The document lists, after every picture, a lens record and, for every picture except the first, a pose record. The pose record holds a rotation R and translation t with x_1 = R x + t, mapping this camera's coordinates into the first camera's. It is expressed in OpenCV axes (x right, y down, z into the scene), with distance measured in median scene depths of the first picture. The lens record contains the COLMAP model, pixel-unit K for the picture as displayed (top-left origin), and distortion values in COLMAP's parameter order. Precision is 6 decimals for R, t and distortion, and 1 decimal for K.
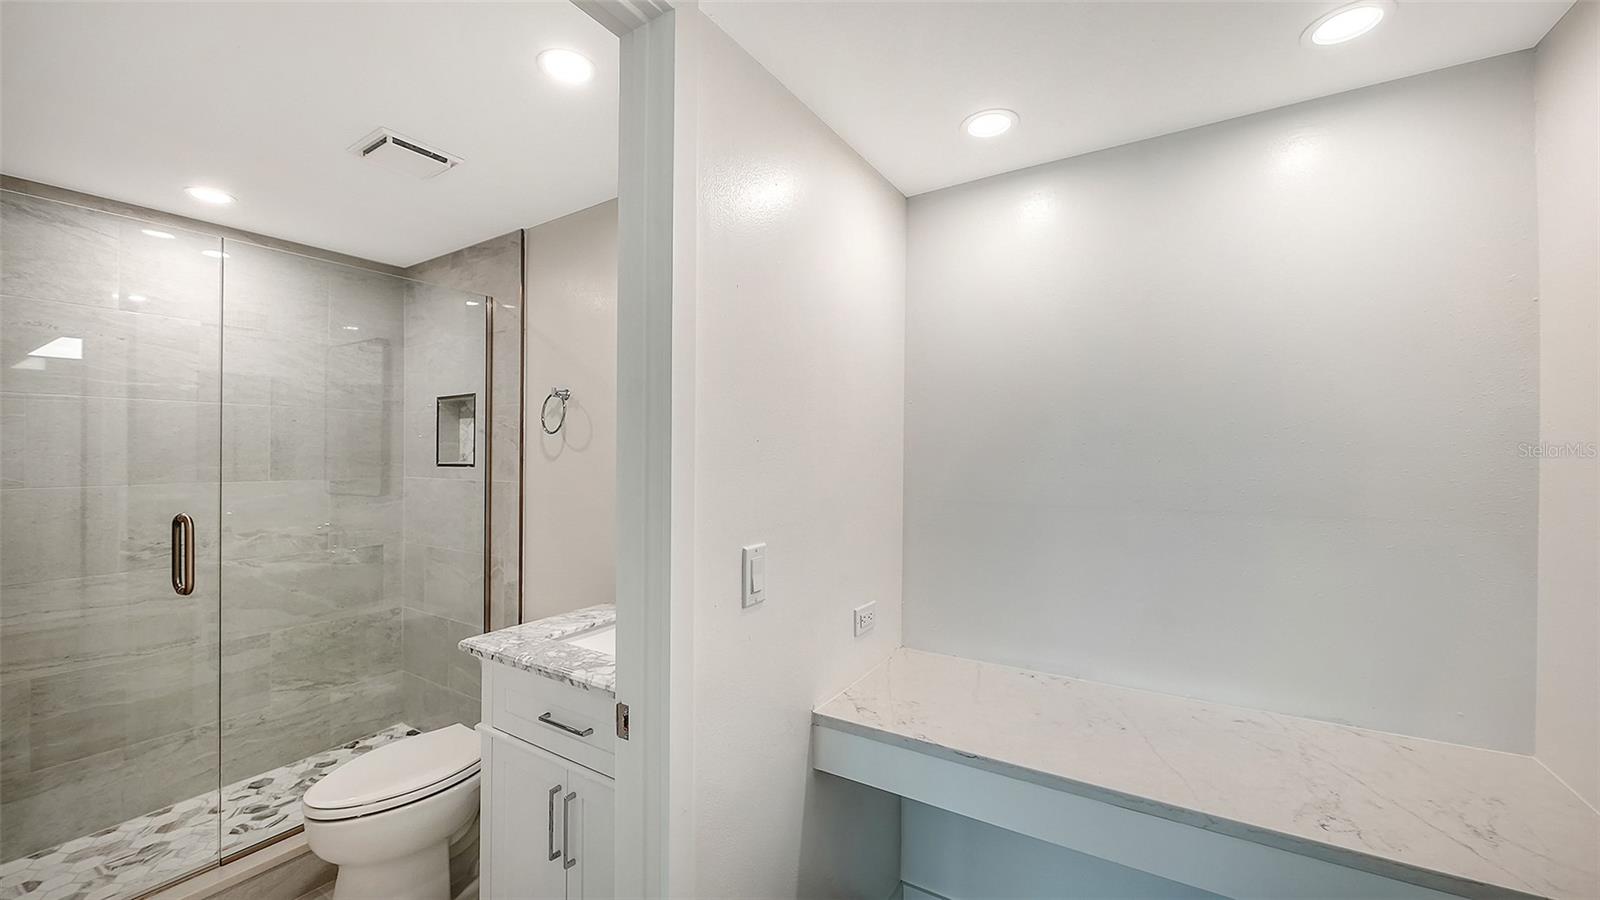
lens RADIAL K [[608.6, 0, 791.0], [0, 608.6, 441.5], [0, 0, 1]] dist [0.003384, -0.002299]
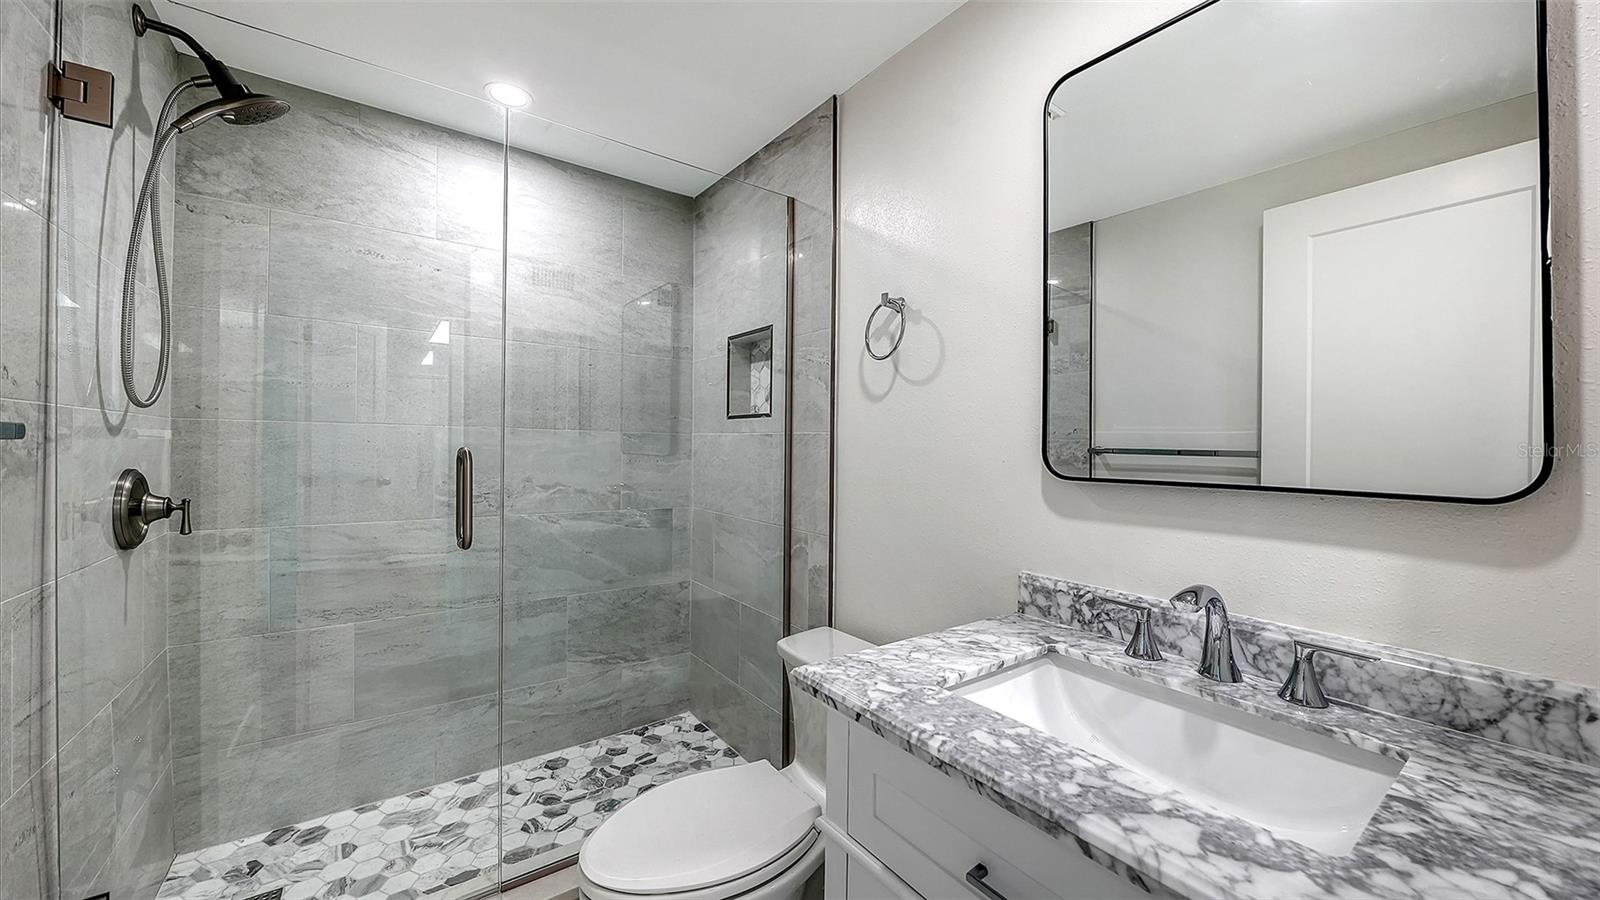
lens RADIAL K [[608.6, 0, 791.0], [0, 608.6, 441.5], [0, 0, 1]] dist [0.003384, -0.002299]
pose [[0.924845, 0.015807, -0.380015, -0.204242], [-0.009291, 0.999777, 0.018975, 0.062458], [0.380230, -0.014019, 0.924786, 0.290106]]
